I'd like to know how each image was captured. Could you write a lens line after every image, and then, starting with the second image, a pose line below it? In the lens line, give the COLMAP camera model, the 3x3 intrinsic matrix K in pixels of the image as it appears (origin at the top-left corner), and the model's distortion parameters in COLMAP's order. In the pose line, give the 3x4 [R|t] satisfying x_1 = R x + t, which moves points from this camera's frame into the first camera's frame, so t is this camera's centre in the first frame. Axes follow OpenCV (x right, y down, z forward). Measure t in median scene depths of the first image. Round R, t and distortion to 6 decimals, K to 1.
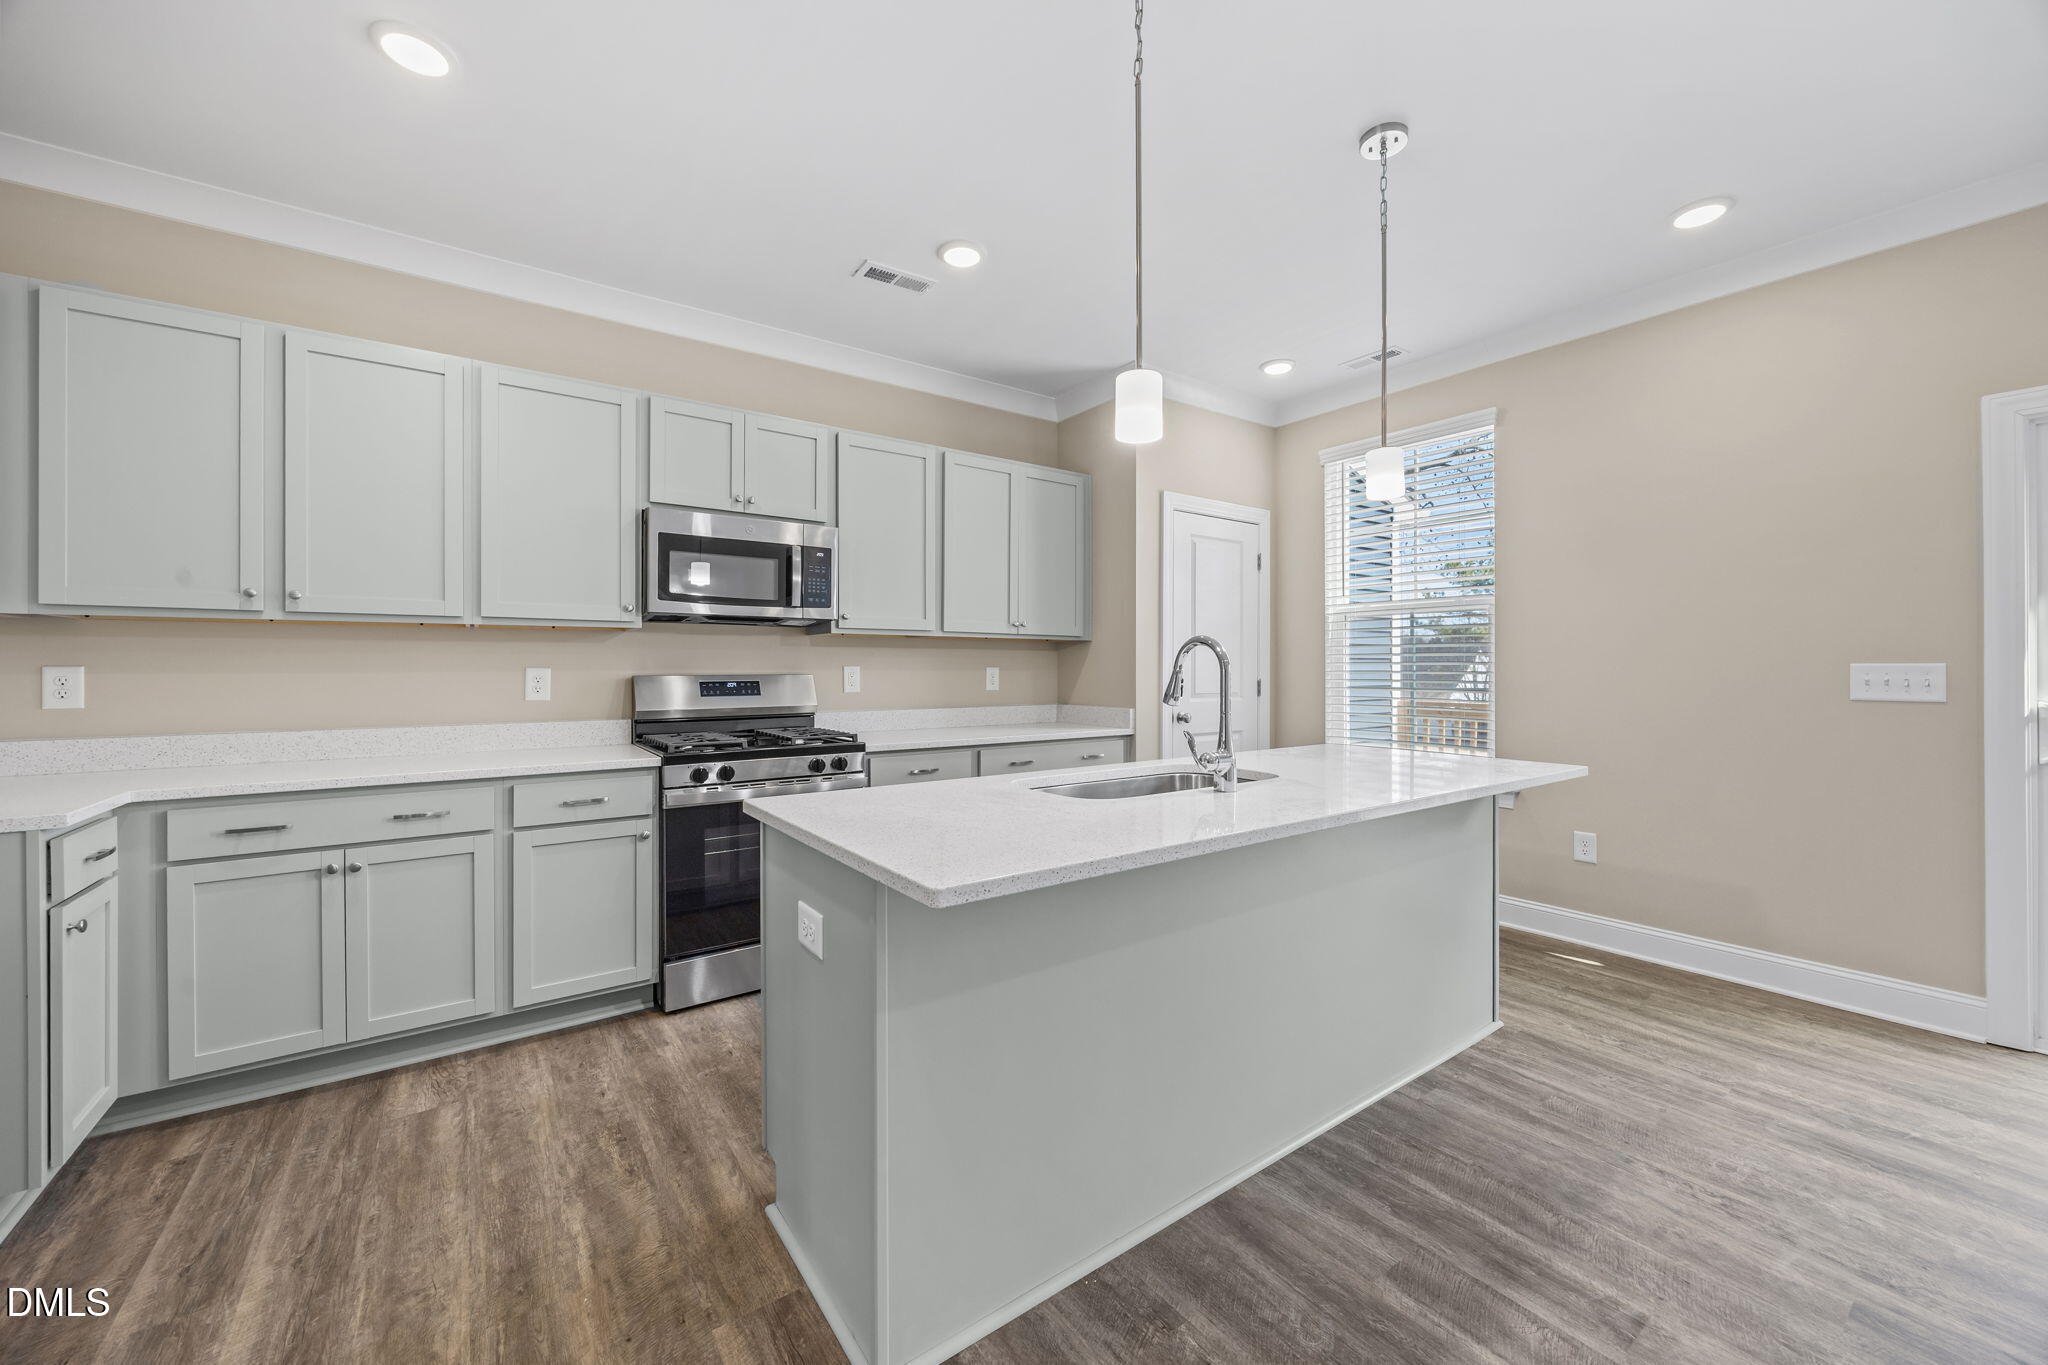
lens RADIAL K [[782.4, 0, 1025.7], [0, 782.4, 670.6], [0, 0, 1]] dist [-0.001751, 0.000034]
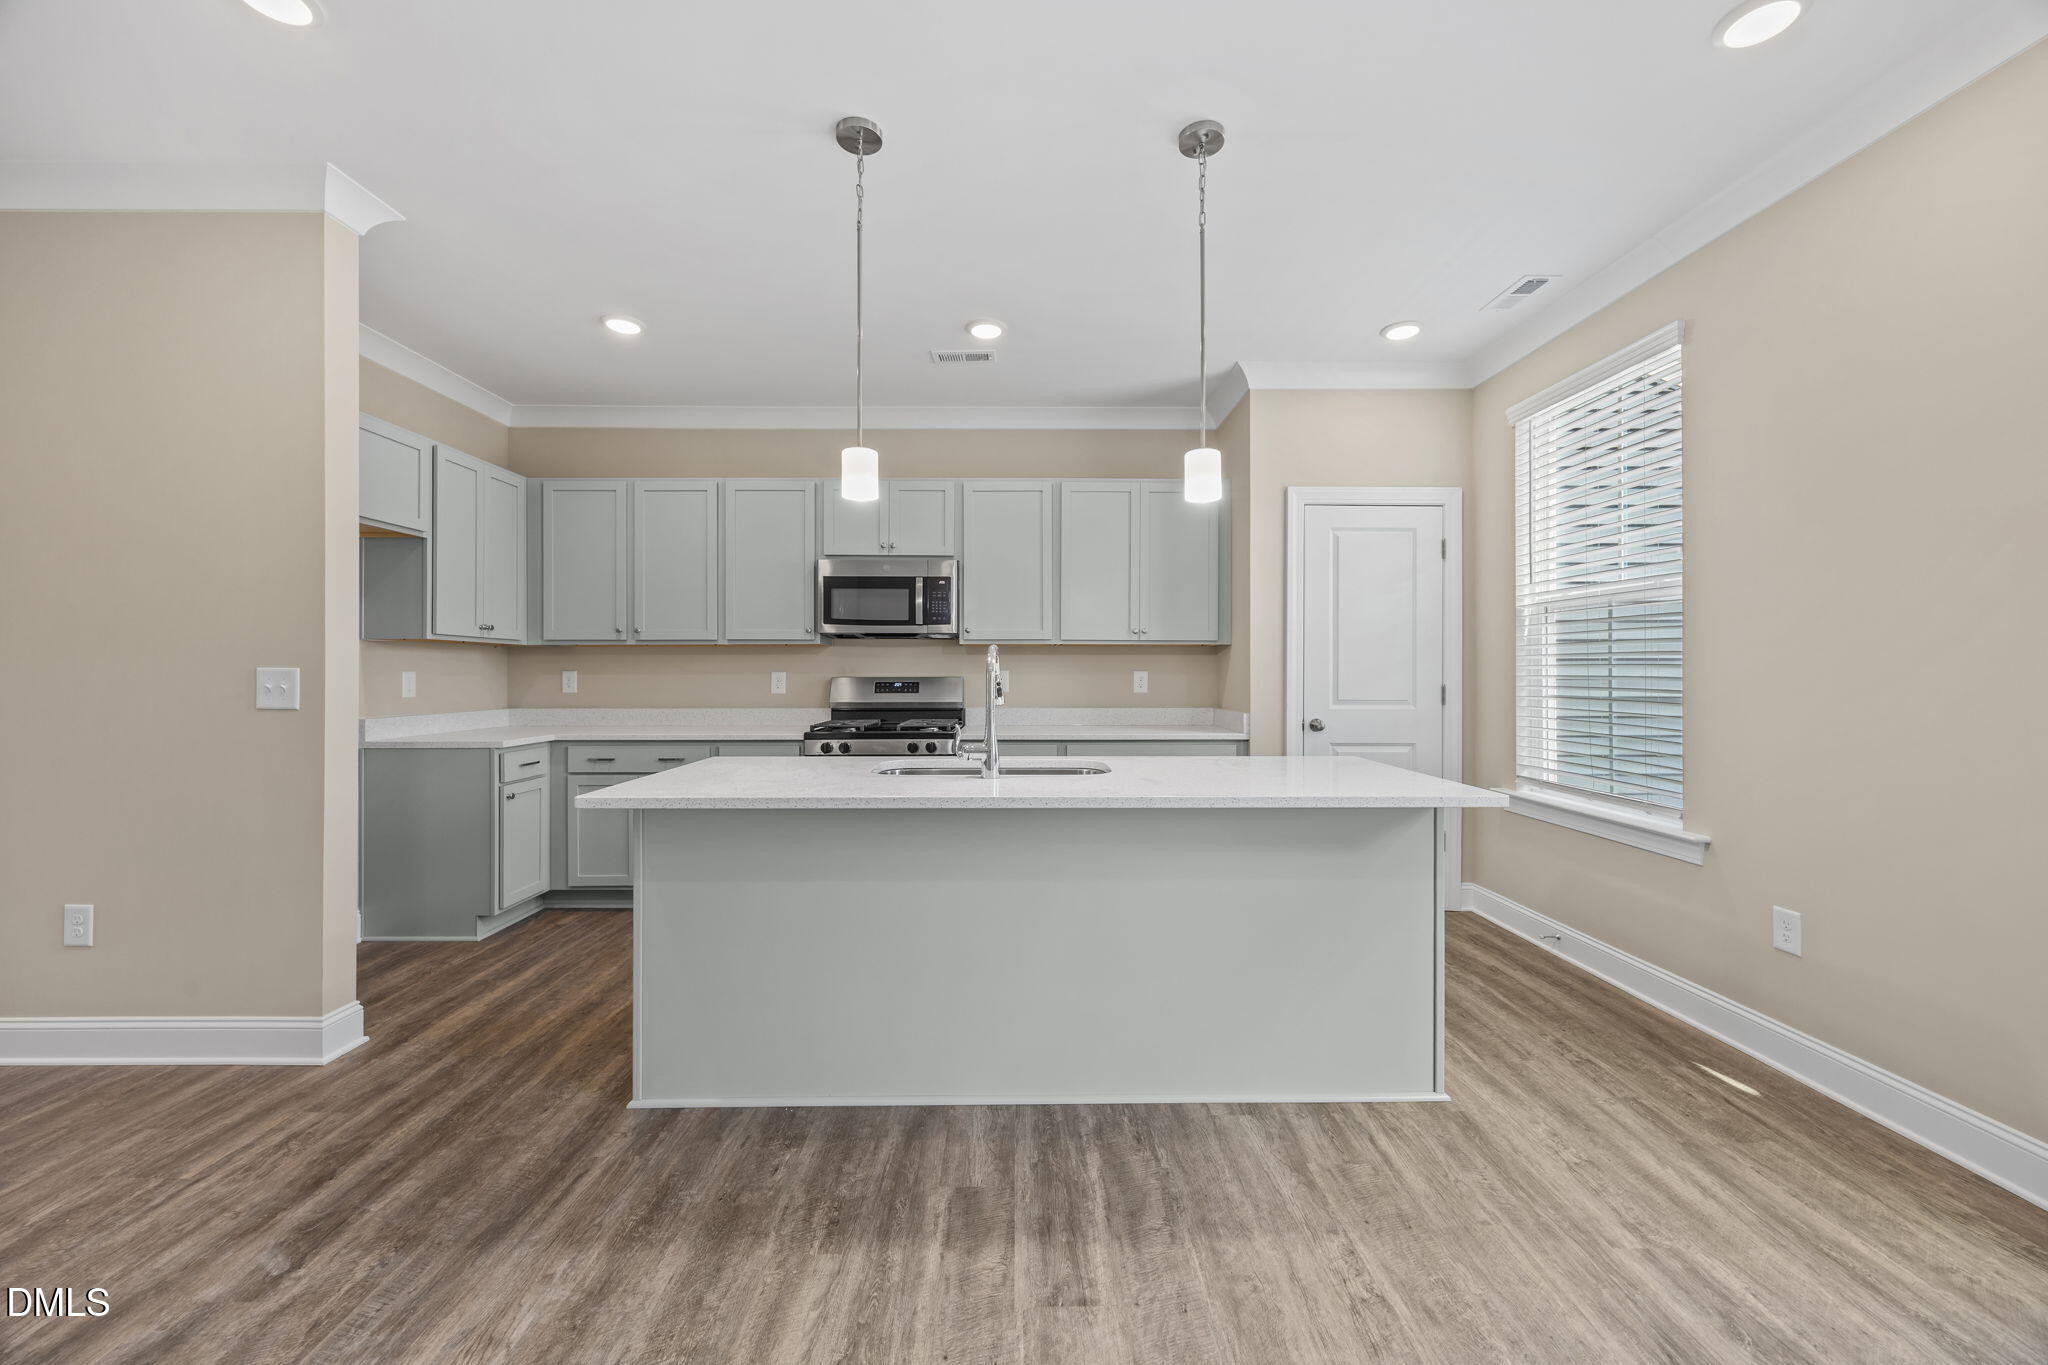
lens RADIAL K [[782.4, 0, 1025.7], [0, 782.4, 670.6], [0, 0, 1]] dist [-0.001751, 0.000034]
pose [[0.817975, -0.000143, -0.575254, 0.782989], [-0.001893, 0.999994, -0.002941, -0.002728], [0.575250, 0.003495, 0.817970, 0.058753]]
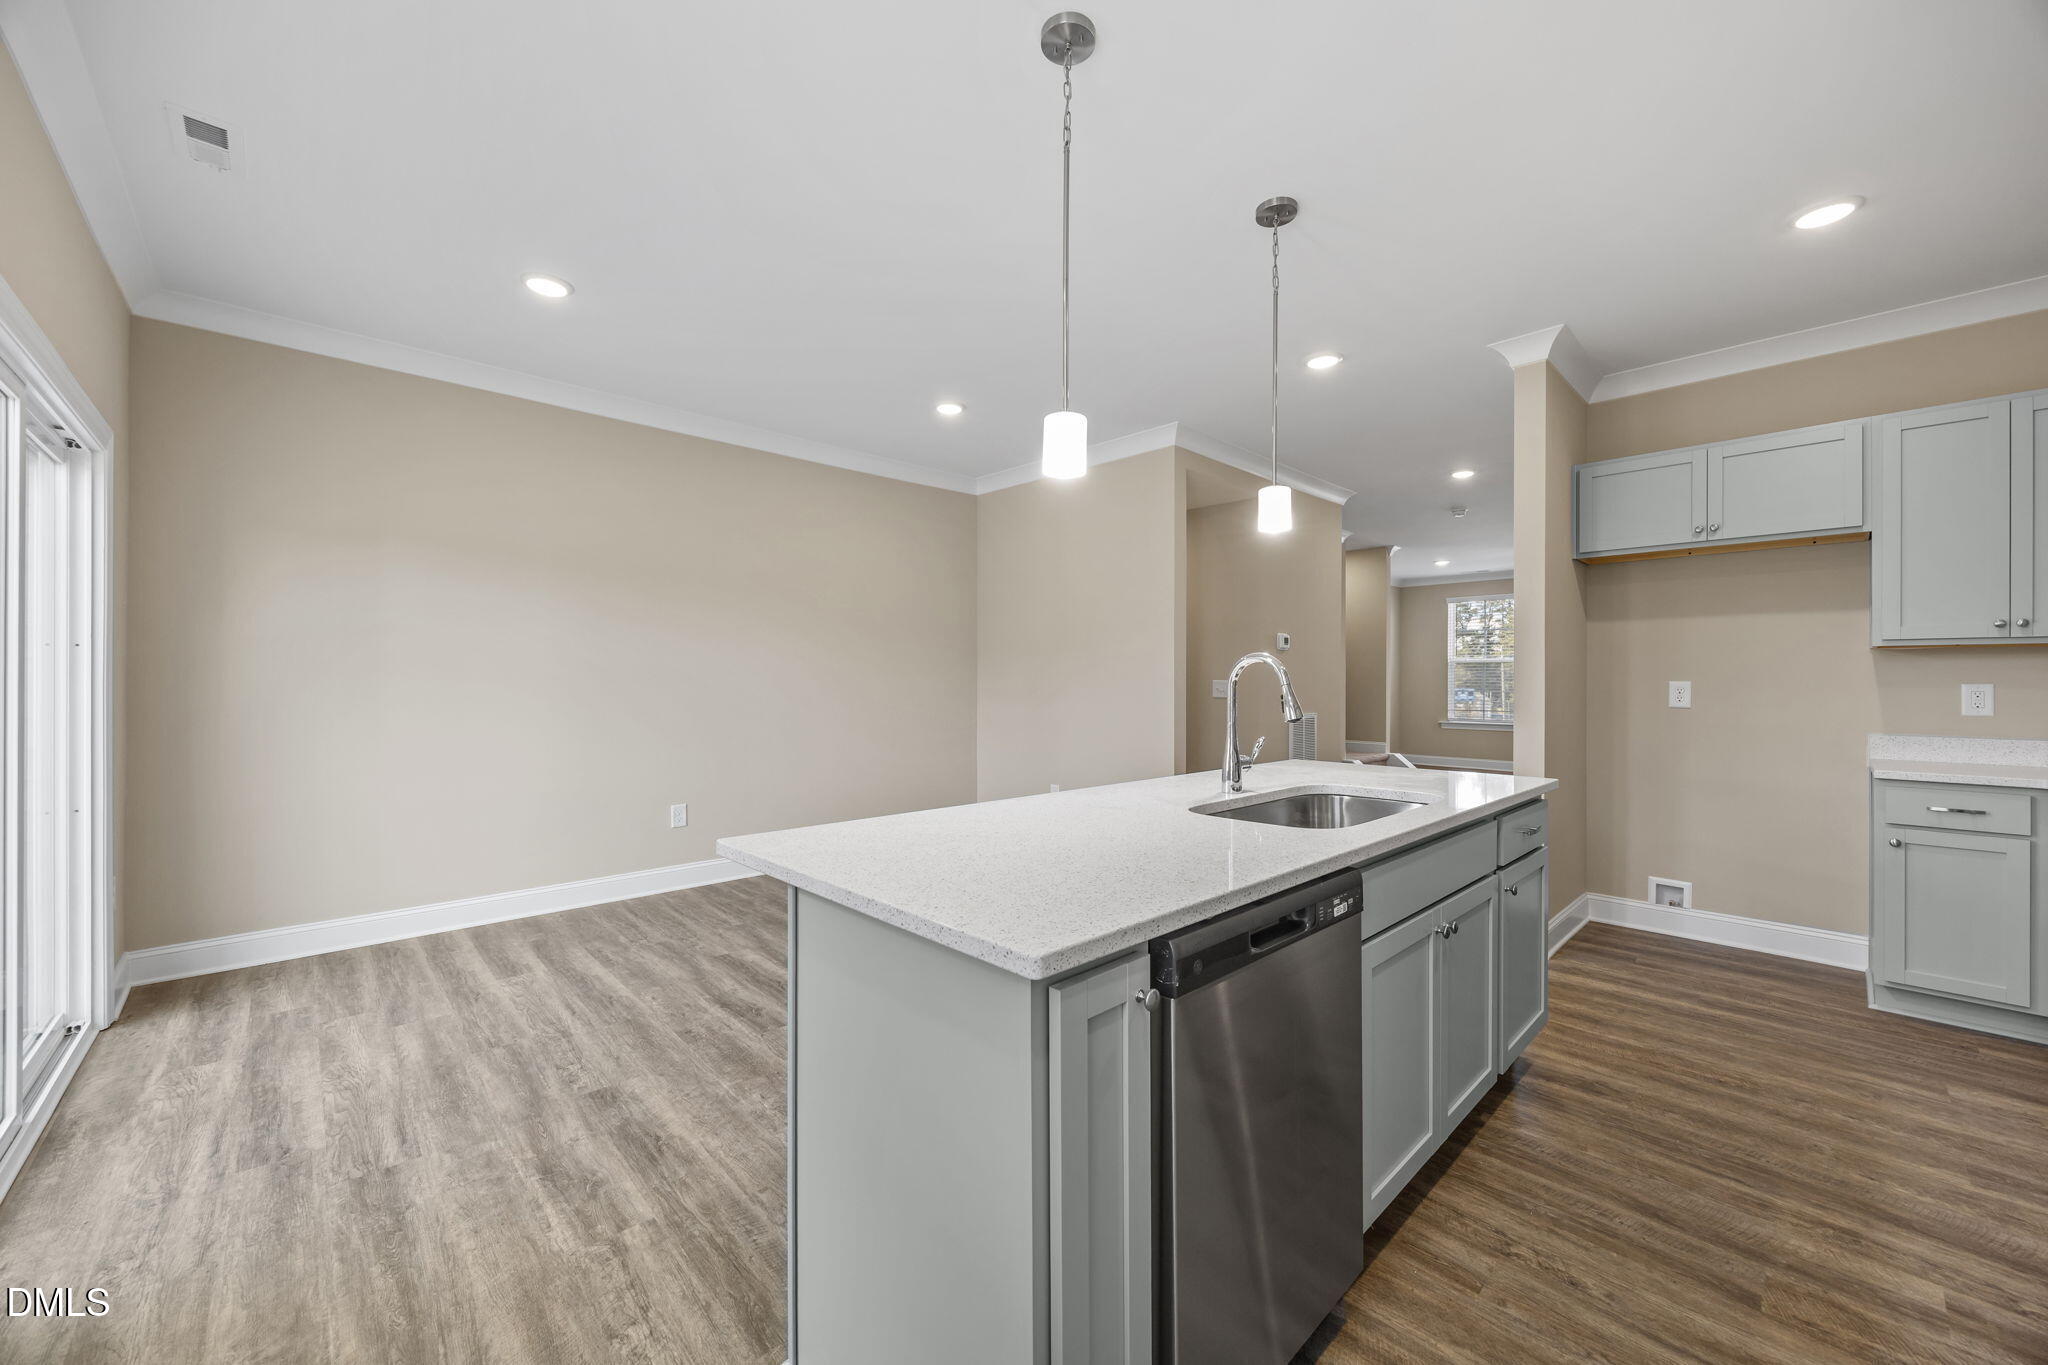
lens RADIAL K [[775.4, 0, 1028.0], [0, 775.4, 680.8], [0, 0, 1]] dist [-0.003826, -0.000022]
pose [[-0.991252, -0.001173, -0.131977, 0.560391], [-0.001277, 0.999999, 0.000705, -0.005729], [0.131977, 0.000867, -0.991252, 1.663661]]
